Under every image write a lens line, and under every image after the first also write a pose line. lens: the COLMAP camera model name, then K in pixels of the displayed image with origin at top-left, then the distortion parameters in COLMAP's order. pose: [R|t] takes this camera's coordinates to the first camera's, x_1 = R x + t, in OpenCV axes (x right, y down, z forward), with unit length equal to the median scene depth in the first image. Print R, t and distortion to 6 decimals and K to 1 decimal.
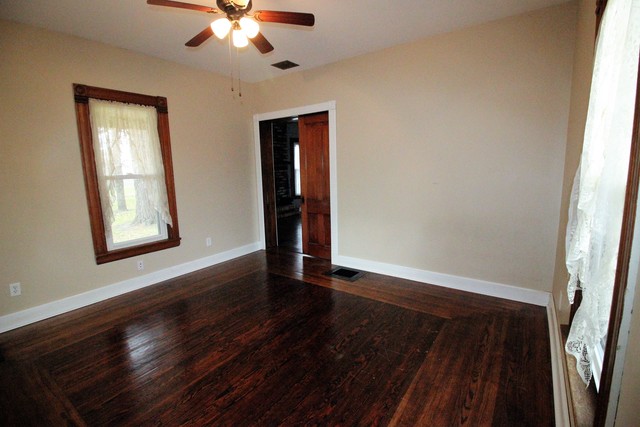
lens RADIAL K [[300.5, 0, 320.0], [0, 300.5, 213.5], [0, 0, 1]] dist [-0.001303, -0.000114]
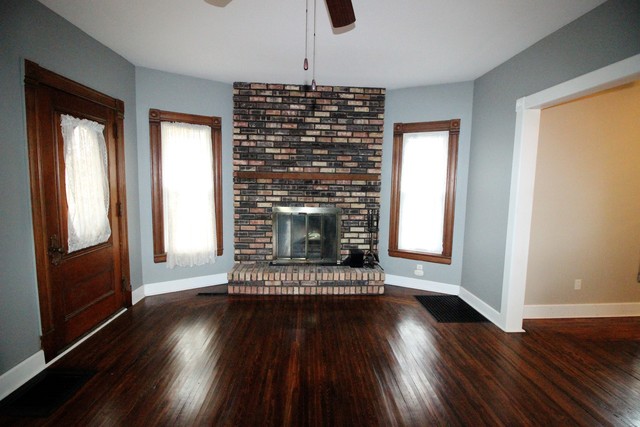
lens RADIAL K [[300.5, 0, 320.0], [0, 300.5, 213.5], [0, 0, 1]] dist [-0.001303, -0.000114]
pose [[0.628353, 0.108364, -0.770344, 0.197658], [-0.153271, 0.988085, 0.013973, -0.106848], [0.762679, 0.109291, 0.637476, 0.644031]]
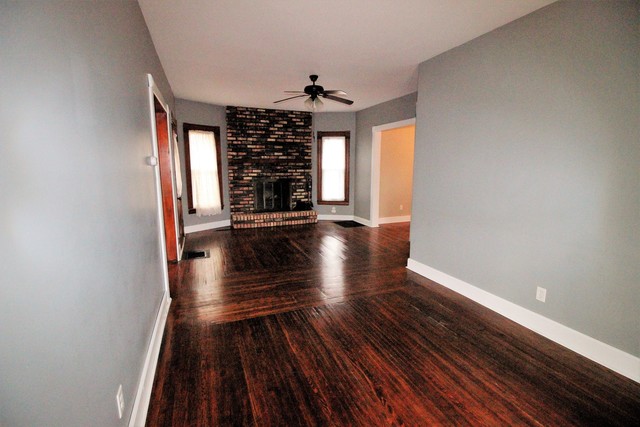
lens RADIAL K [[300.5, 0, 320.0], [0, 300.5, 213.5], [0, 0, 1]] dist [-0.001303, -0.000114]
pose [[0.843960, 0.106138, -0.525801, 0.375199], [-0.101463, 0.994120, 0.037815, -0.057106], [0.526723, 0.021435, 0.849767, 0.299625]]
